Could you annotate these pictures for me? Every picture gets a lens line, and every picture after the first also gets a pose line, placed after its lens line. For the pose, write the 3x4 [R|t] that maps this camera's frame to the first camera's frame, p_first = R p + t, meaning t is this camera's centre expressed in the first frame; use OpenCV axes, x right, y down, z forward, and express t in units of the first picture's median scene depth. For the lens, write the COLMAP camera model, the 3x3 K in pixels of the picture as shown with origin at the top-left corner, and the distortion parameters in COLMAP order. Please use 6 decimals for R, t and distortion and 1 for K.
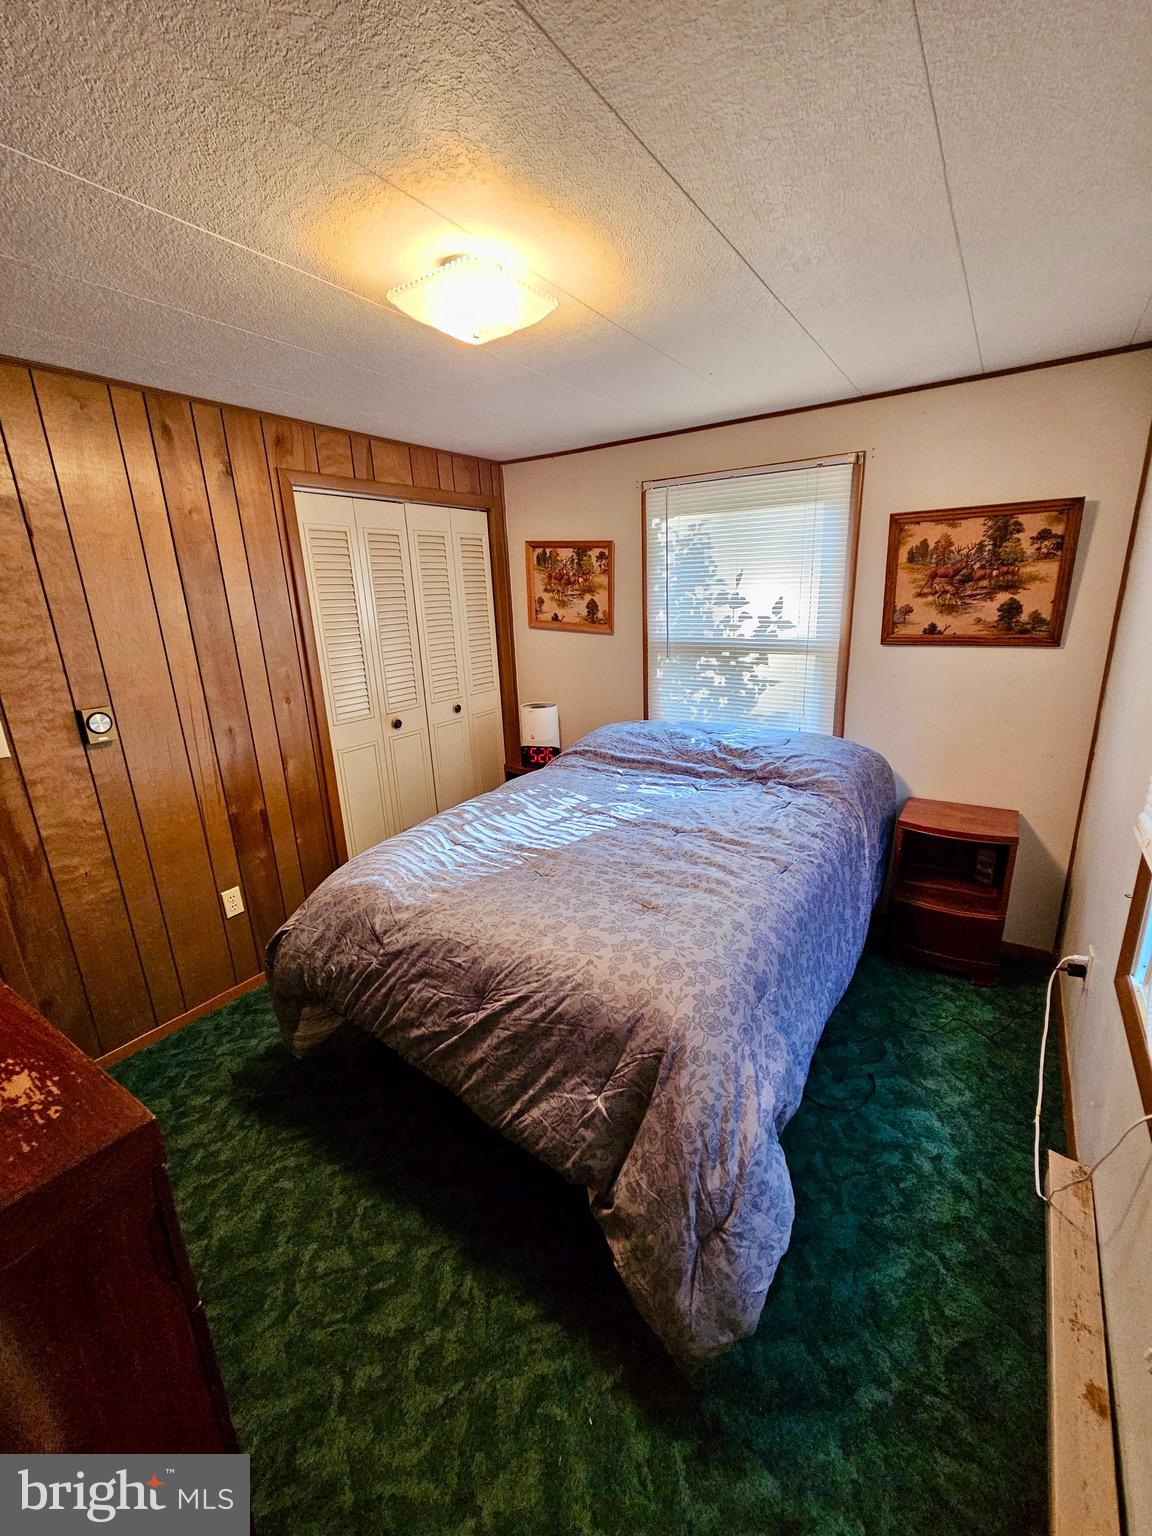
lens RADIAL K [[630.7, 0, 581.8], [0, 630.7, 766.7], [0, 0, 1]] dist [0.000899, 0.000338]
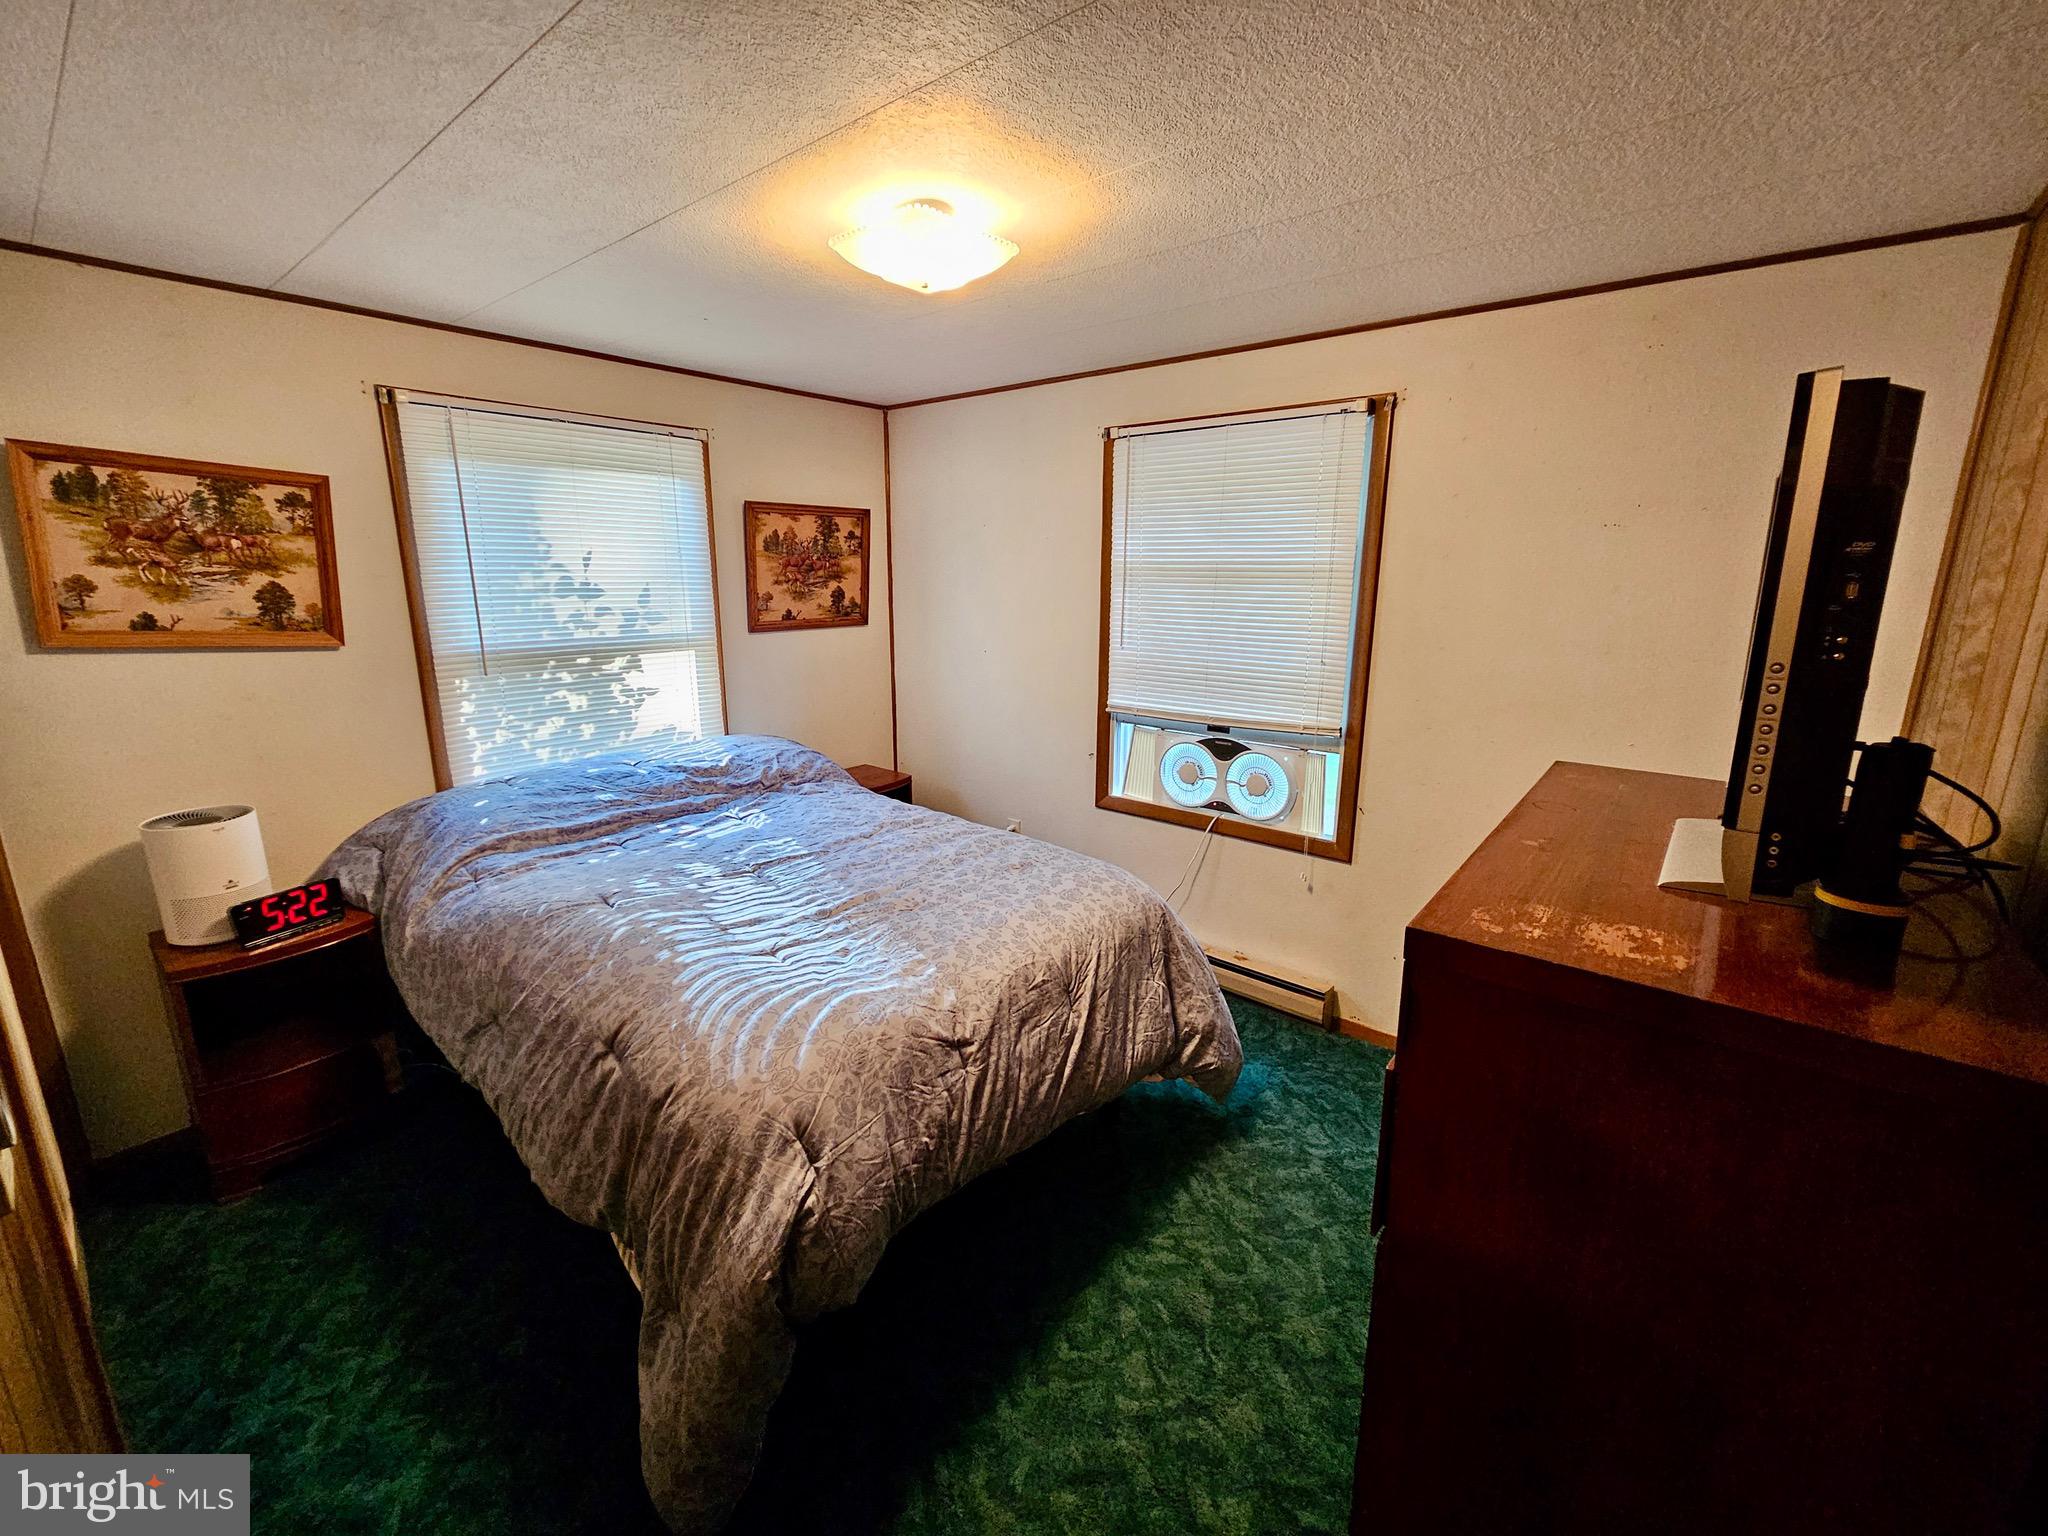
lens RADIAL K [[840.9, 0, 1022.7], [0, 840.9, 753.7], [0, 0, 1]] dist [0.000899, 0.000338]
pose [[0.105871, -0.183962, 0.977215, -0.812161], [0.258456, 0.954053, 0.151601, -0.112468], [-0.960204, 0.236517, 0.148553, 0.485519]]
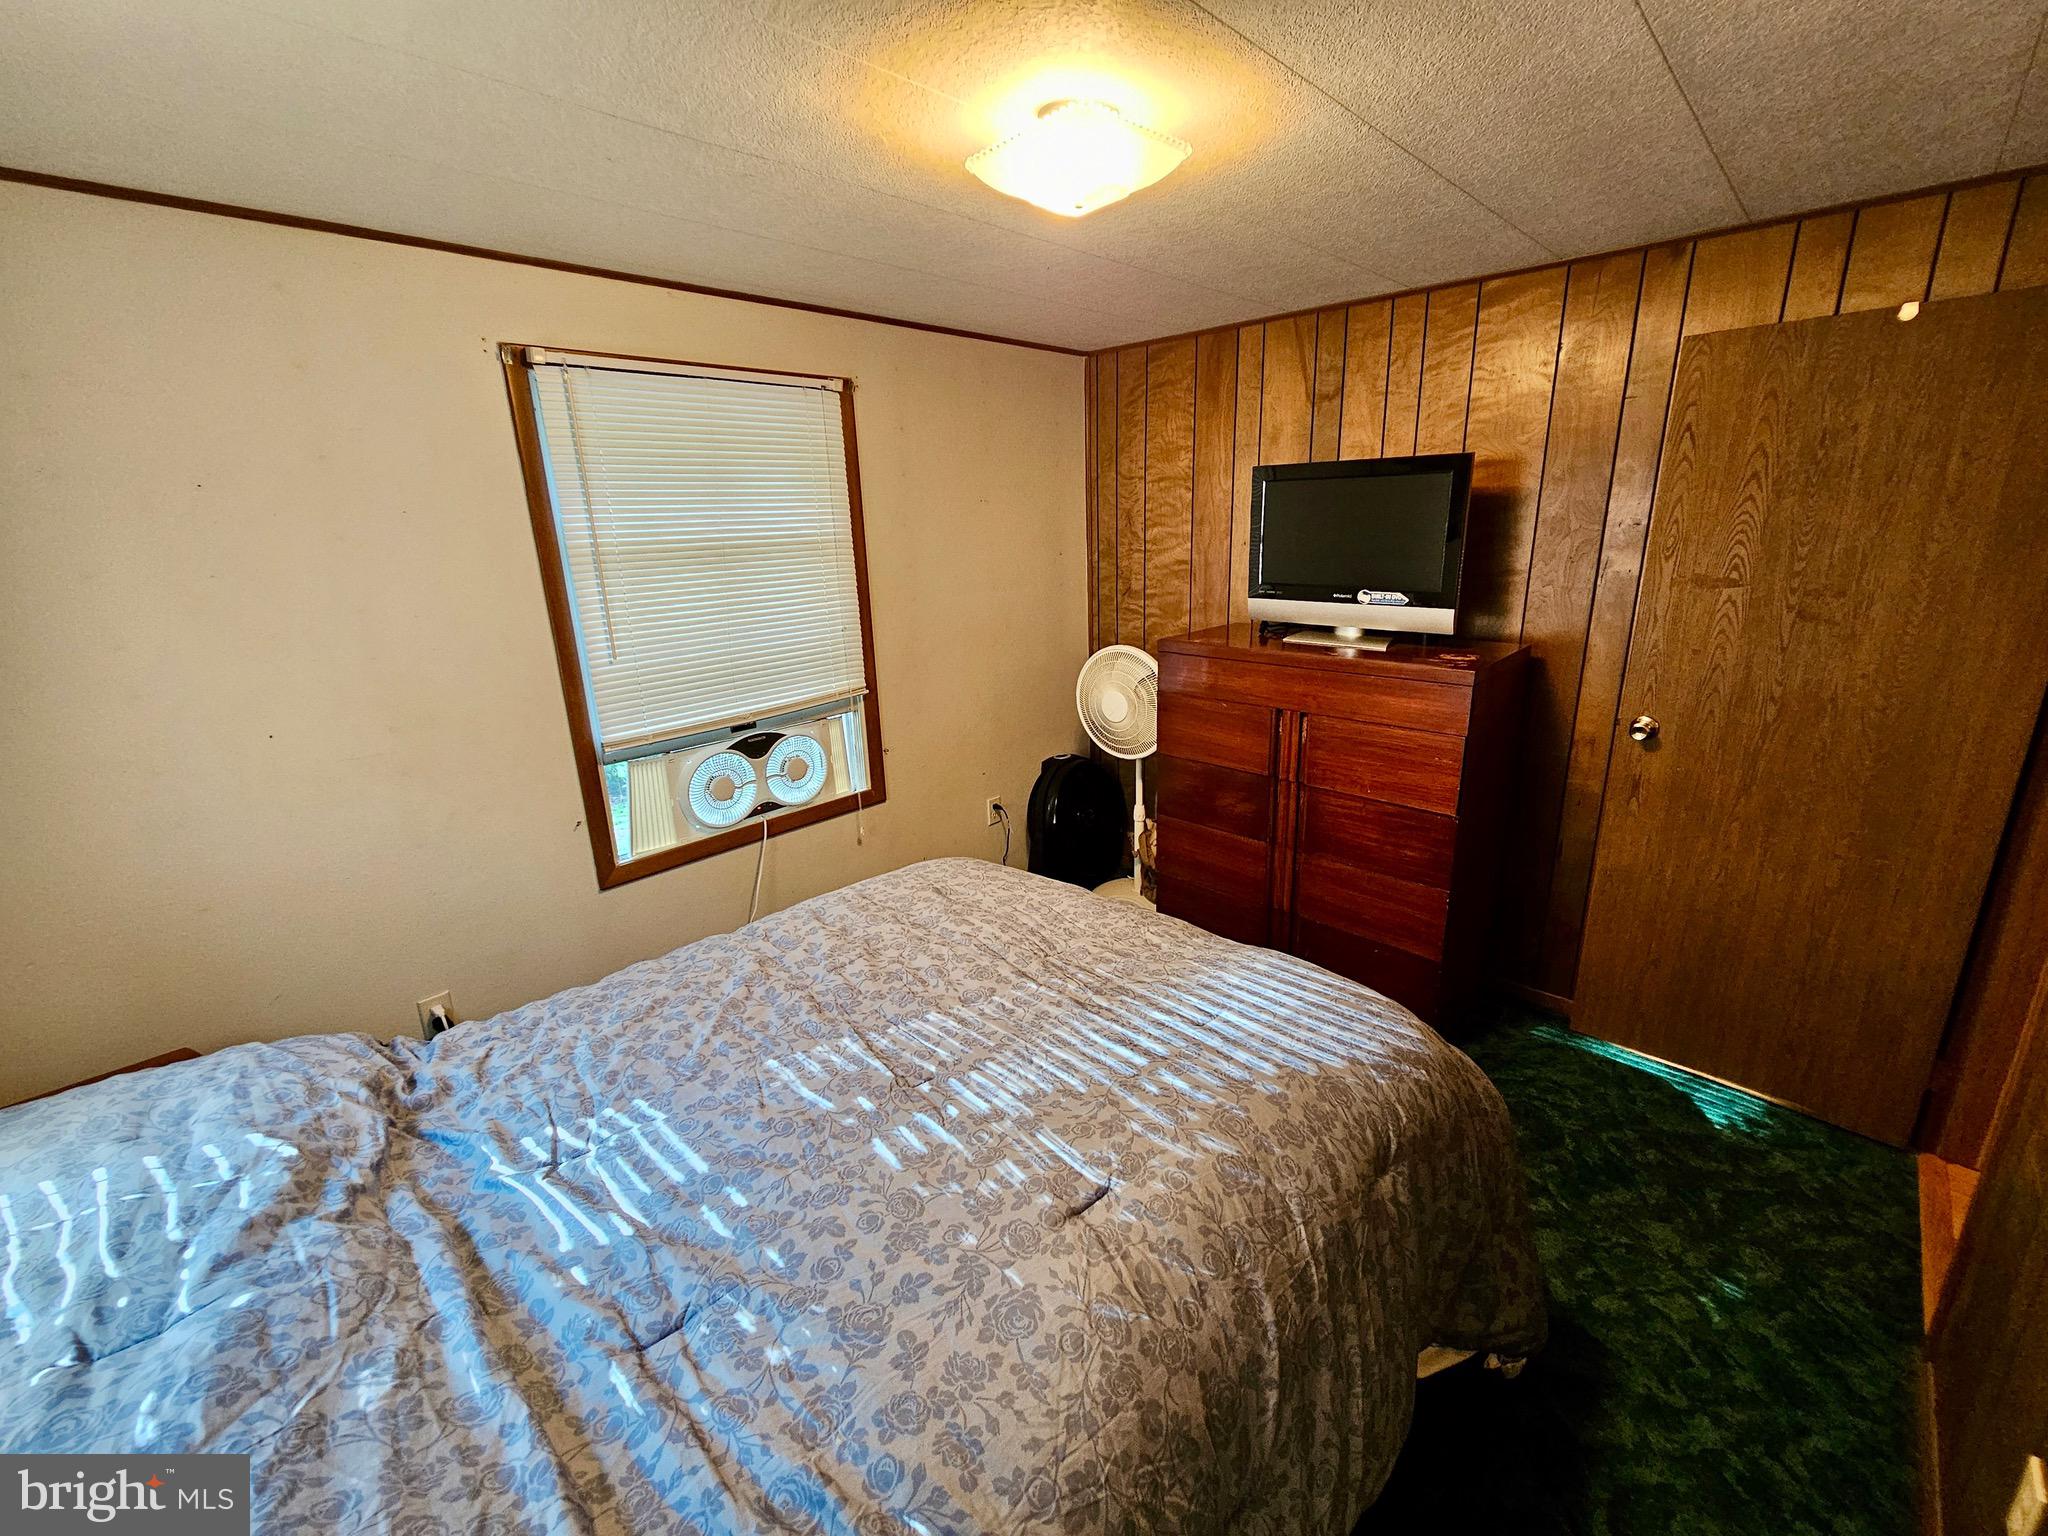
lens RADIAL K [[840.9, 0, 1021.1], [0, 840.9, 760.8], [0, 0, 1]] dist [0.000899, 0.000338]
pose [[-0.980414, 0.011243, 0.196626, -0.162008], [0.112834, 0.850342, 0.513991, -0.365756], [-0.161421, 0.526110, -0.834956, 1.246430]]
